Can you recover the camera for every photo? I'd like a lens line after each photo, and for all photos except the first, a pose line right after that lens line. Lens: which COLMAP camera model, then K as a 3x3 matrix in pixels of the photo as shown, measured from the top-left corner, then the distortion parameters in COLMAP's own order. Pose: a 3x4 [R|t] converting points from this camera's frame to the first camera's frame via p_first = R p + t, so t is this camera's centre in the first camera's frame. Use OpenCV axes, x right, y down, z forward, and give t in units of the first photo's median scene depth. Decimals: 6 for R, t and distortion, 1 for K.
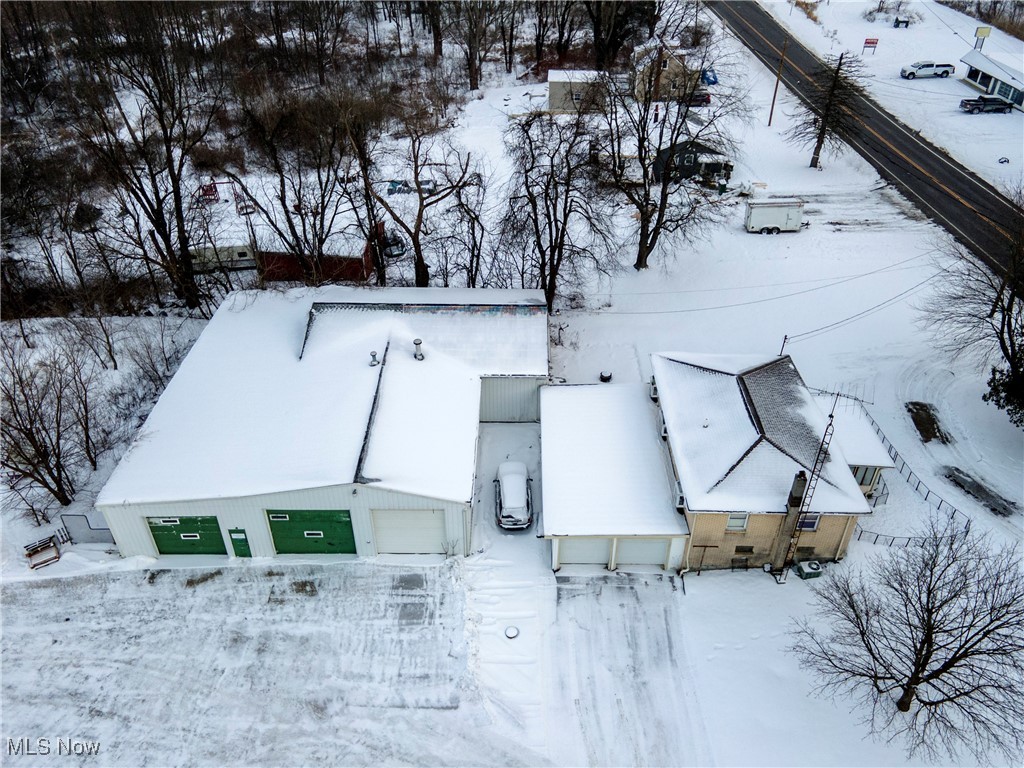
lens RADIAL K [[767.5, 0, 503.2], [0, 767.5, 388.6], [0, 0, 1]] dist [0.046790, 0.005044]
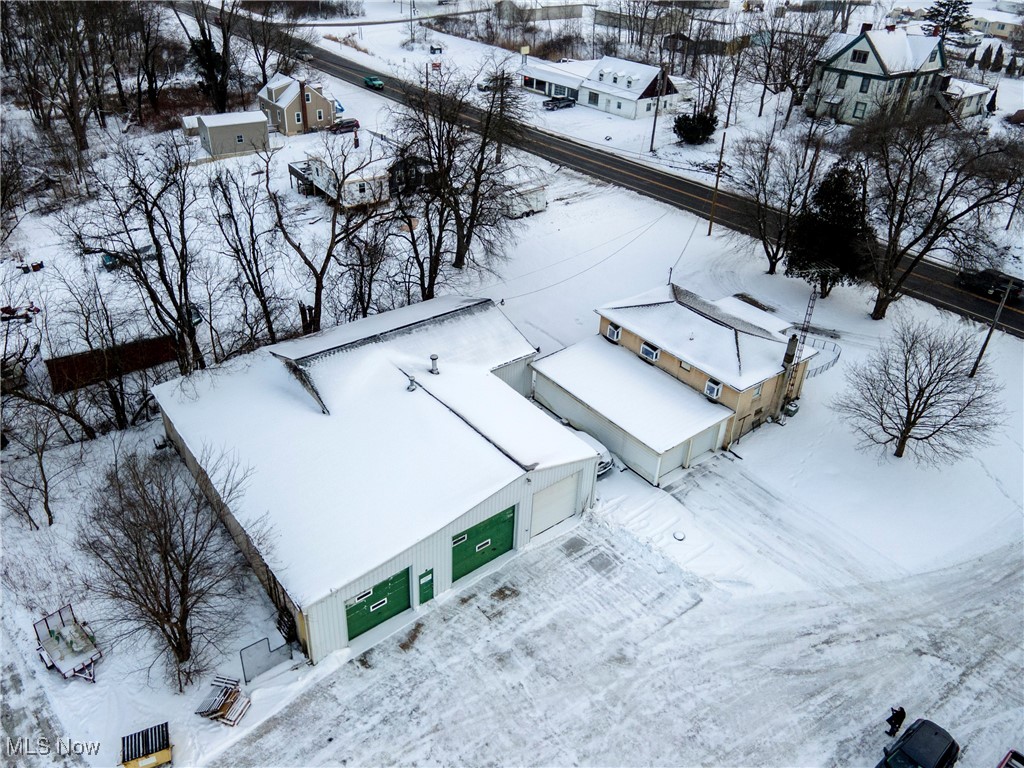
lens RADIAL K [[767.5, 0, 510.3], [0, 767.5, 382.1], [0, 0, 1]] dist [0.046790, 0.005044]
pose [[0.776173, -0.316495, 0.545331, -0.725980], [0.343516, 0.937524, 0.055184, -0.061097], [-0.528726, 0.144498, 0.836403, 0.095244]]
